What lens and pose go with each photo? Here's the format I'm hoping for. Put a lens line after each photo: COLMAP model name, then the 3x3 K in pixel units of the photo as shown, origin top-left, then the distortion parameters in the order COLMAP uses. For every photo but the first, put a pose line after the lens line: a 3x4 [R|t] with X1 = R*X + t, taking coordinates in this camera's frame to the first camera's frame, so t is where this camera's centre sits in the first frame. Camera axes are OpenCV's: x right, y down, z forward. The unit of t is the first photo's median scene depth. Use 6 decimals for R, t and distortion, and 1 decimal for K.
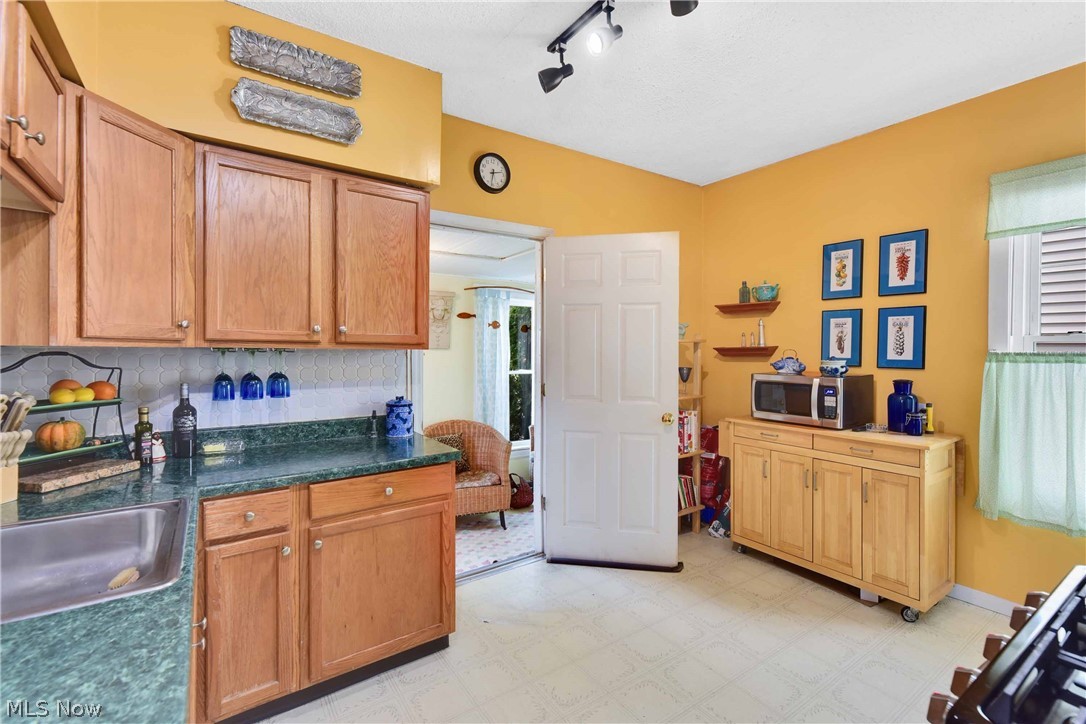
lens RADIAL K [[493.3, 0, 542.8], [0, 493.3, 354.7], [0, 0, 1]] dist [0.000932, 0.000114]
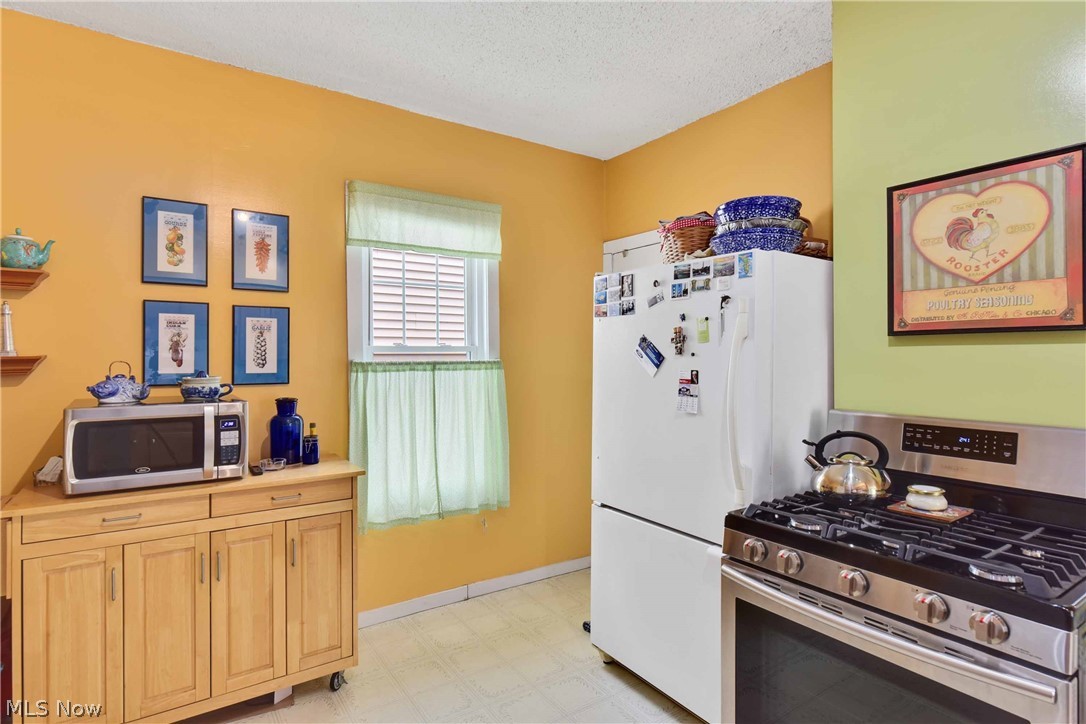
lens RADIAL K [[566.1, 0, 541.6], [0, 566.1, 356.6], [0, 0, 1]] dist [0.001420, 0.000524]
pose [[-0.004651, 0.003262, 0.999984, -0.177415], [0.019009, 0.999814, -0.003173, -0.004826], [-0.999808, 0.018994, -0.004712, 0.560606]]
